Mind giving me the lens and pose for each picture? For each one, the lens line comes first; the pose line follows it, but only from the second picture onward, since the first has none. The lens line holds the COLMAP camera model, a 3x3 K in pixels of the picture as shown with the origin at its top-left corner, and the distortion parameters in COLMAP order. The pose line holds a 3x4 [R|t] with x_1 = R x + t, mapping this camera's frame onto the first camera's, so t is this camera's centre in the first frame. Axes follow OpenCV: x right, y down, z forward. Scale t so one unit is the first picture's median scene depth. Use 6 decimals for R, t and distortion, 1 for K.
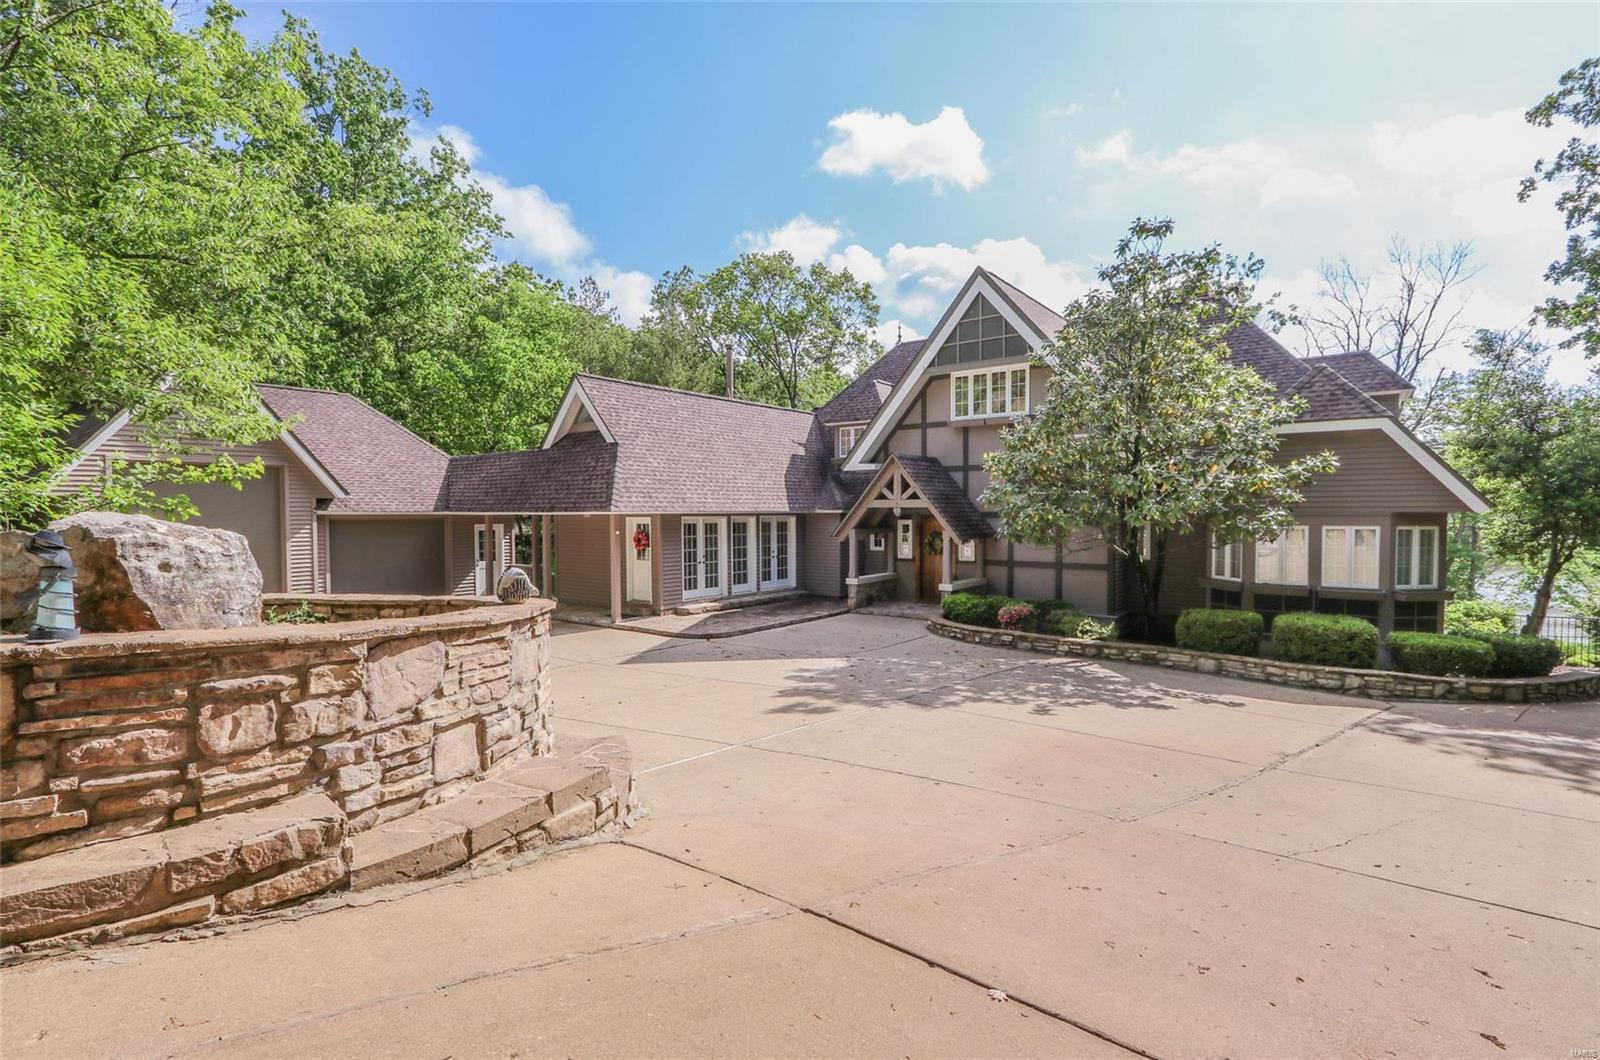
lens RADIAL K [[740.7, 0, 786.5], [0, 740.7, 534.3], [0, 0, 1]] dist [-0.005819, -0.000402]
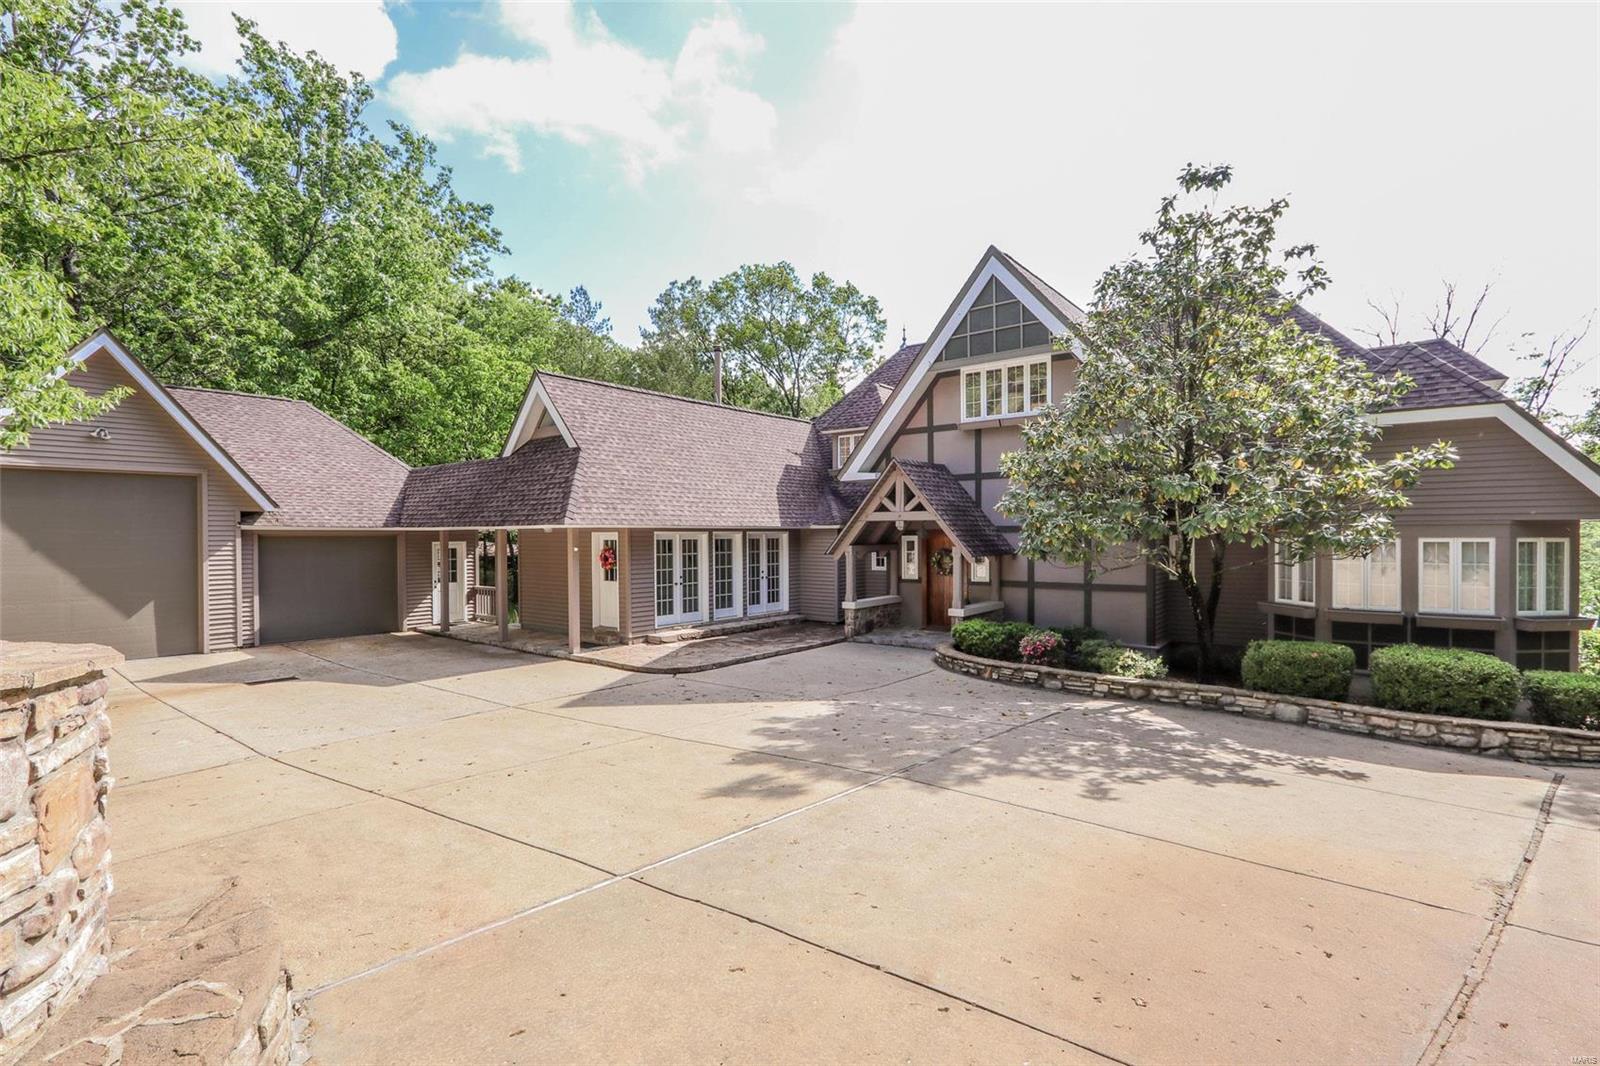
lens RADIAL K [[740.7, 0, 786.5], [0, 740.7, 537.3], [0, 0, 1]] dist [-0.005819, -0.000402]
pose [[0.999939, -0.001270, -0.011006, 0.026528], [0.000989, 0.999675, -0.025467, 0.005803], [0.011035, 0.025455, 0.999615, 0.132910]]
